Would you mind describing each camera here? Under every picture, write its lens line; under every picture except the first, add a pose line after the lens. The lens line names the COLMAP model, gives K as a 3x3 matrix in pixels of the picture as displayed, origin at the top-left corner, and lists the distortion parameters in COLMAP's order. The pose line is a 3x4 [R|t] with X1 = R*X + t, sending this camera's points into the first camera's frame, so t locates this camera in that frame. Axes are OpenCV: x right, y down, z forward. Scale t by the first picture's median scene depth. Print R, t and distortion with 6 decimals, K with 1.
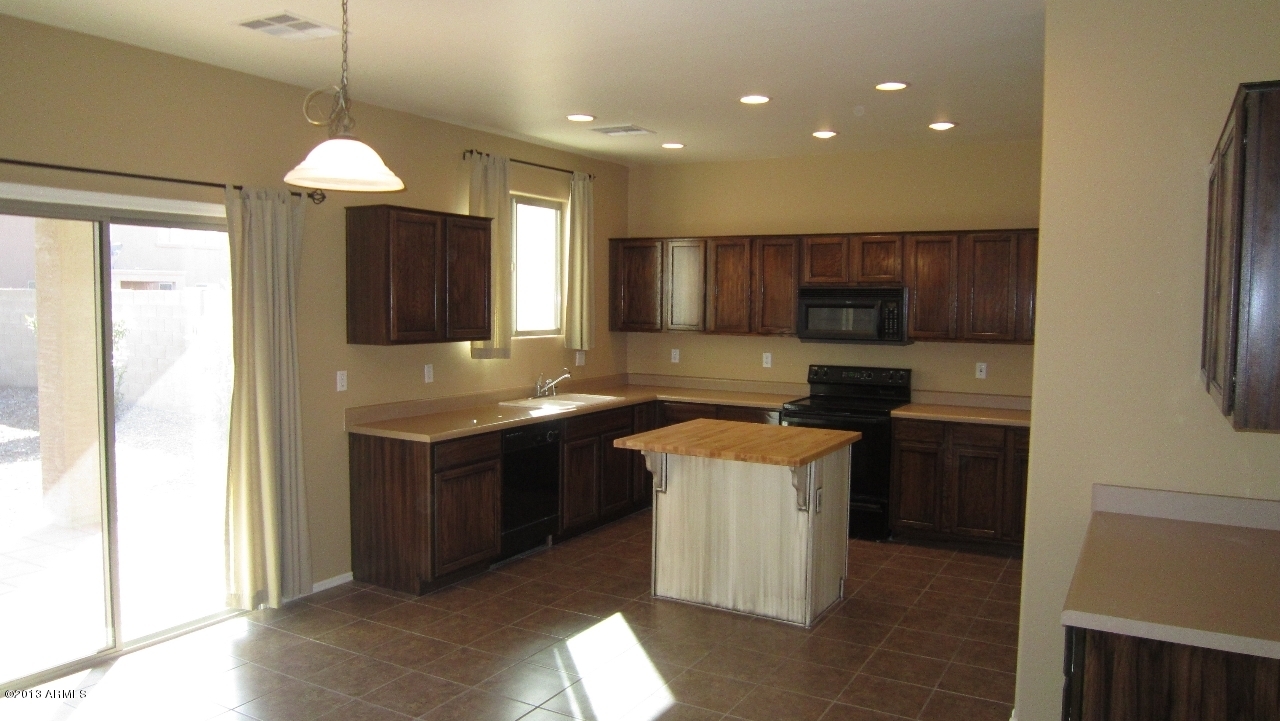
lens RADIAL K [[911.5, 0, 639.2], [0, 911.5, 353.0], [0, 0, 1]] dist [-0.060149, 0.018177]
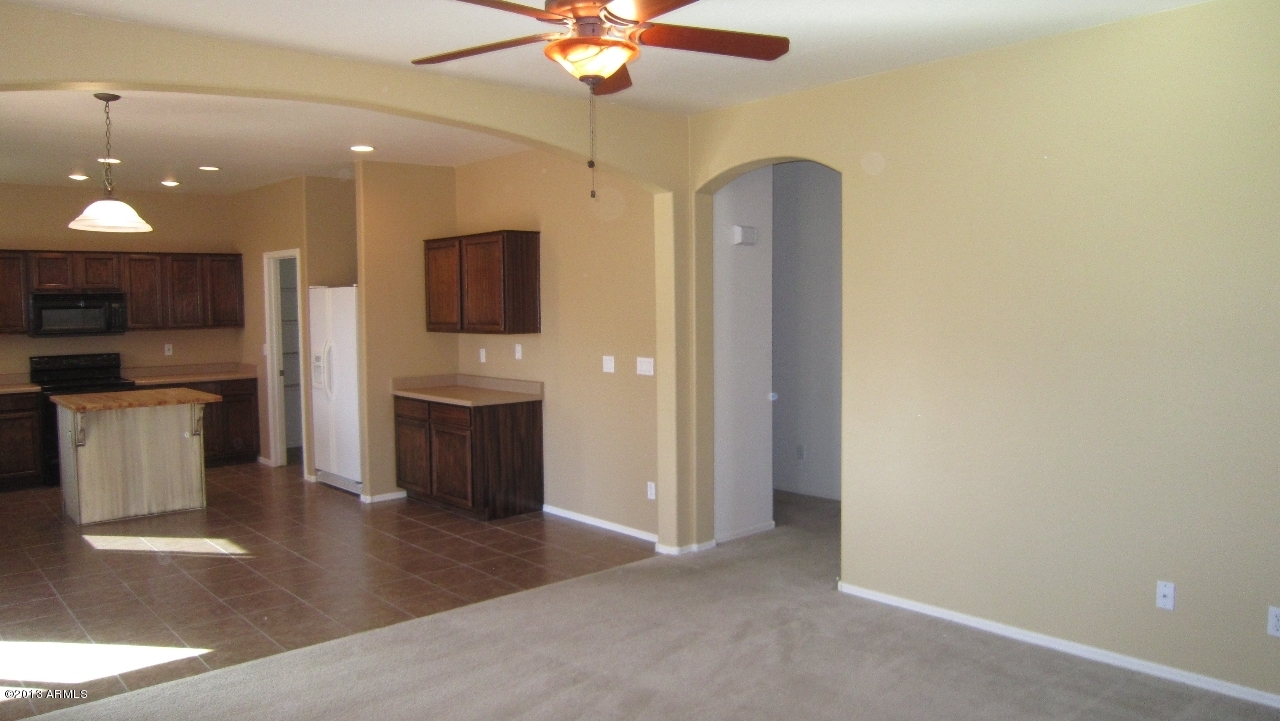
lens RADIAL K [[911.5, 0, 638.0], [0, 911.5, 355.6], [0, 0, 1]] dist [-0.060149, 0.018177]
pose [[0.317336, -0.072092, 0.945569, -0.751970], [0.070306, 0.996151, 0.052353, 0.006638], [-0.945703, 0.049866, 0.321183, -0.166913]]
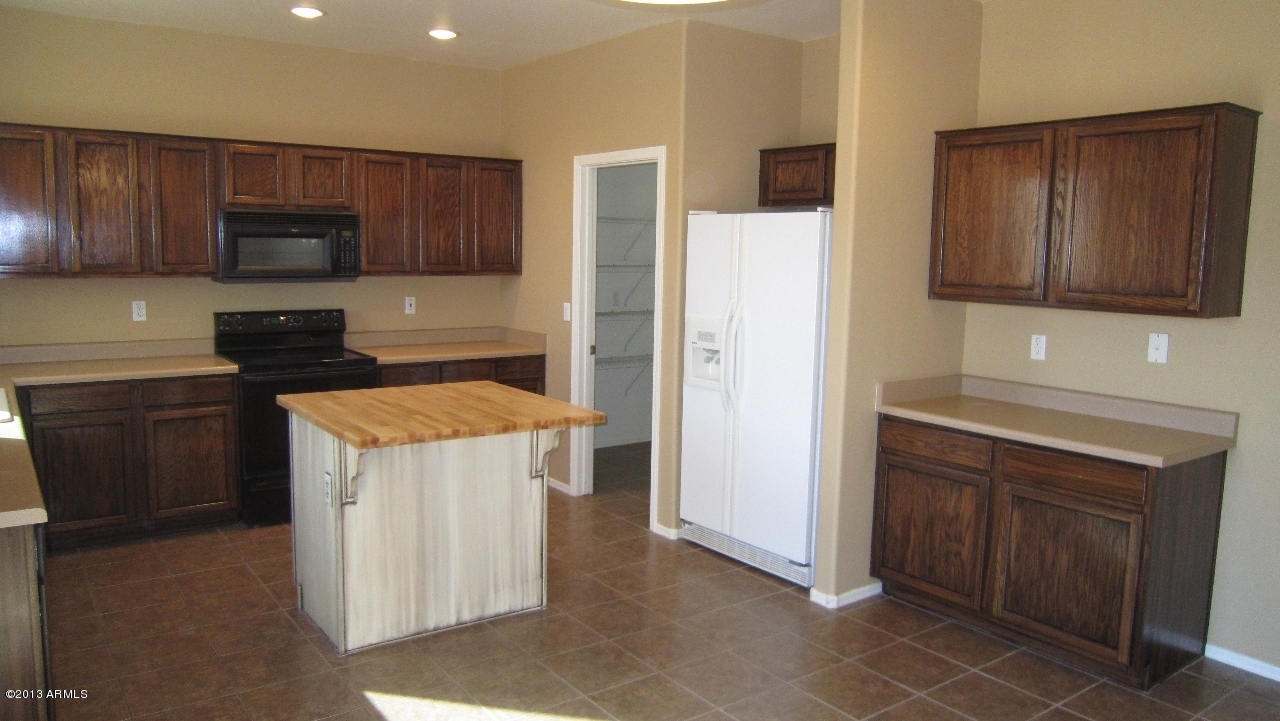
lens RADIAL K [[911.5, 0, 636.1], [0, 911.5, 354.6], [0, 0, 1]] dist [-0.060149, 0.018177]
pose [[0.408773, -0.109248, 0.906074, -0.392532], [0.038610, 0.993991, 0.102429, -0.017589], [-0.911819, -0.006886, 0.410534, 0.409758]]
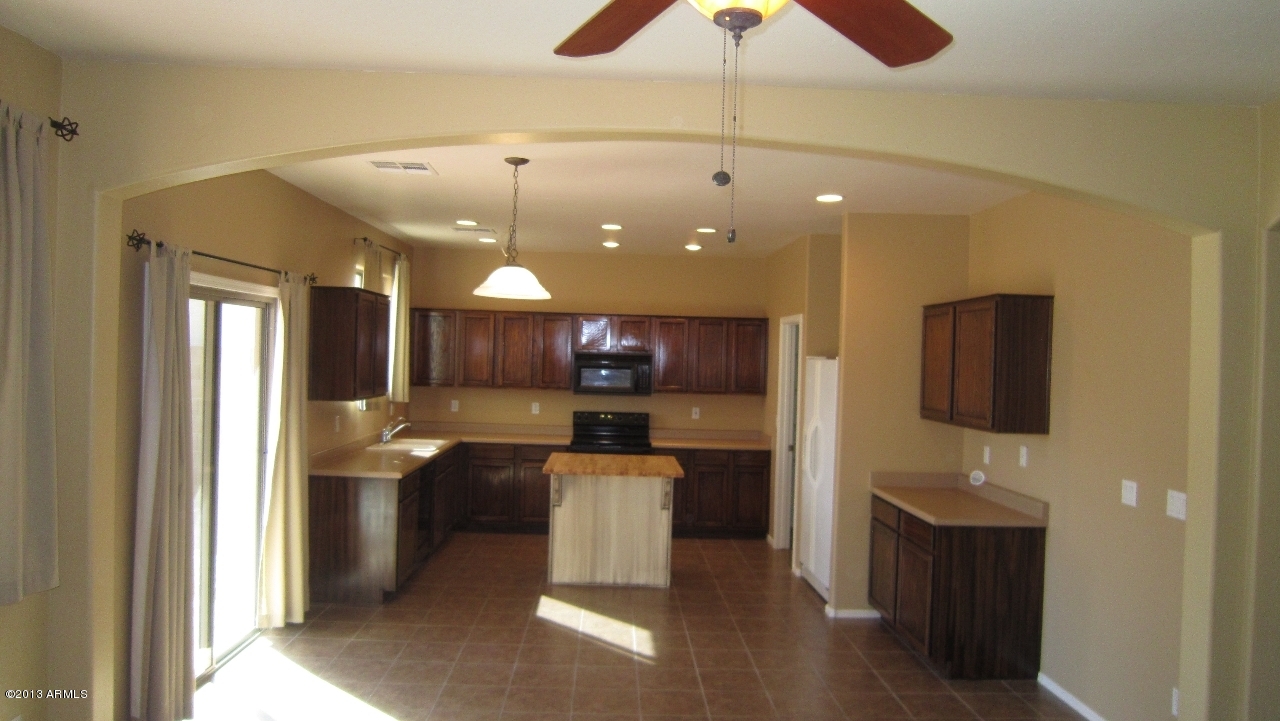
lens RADIAL K [[911.5, 0, 634.2], [0, 911.5, 358.4], [0, 0, 1]] dist [-0.060149, 0.018177]
pose [[0.854985, 0.011546, 0.518524, -0.466253], [0.011090, 0.999117, -0.040534, -0.010183], [-0.518534, 0.040407, 0.854102, -0.191416]]
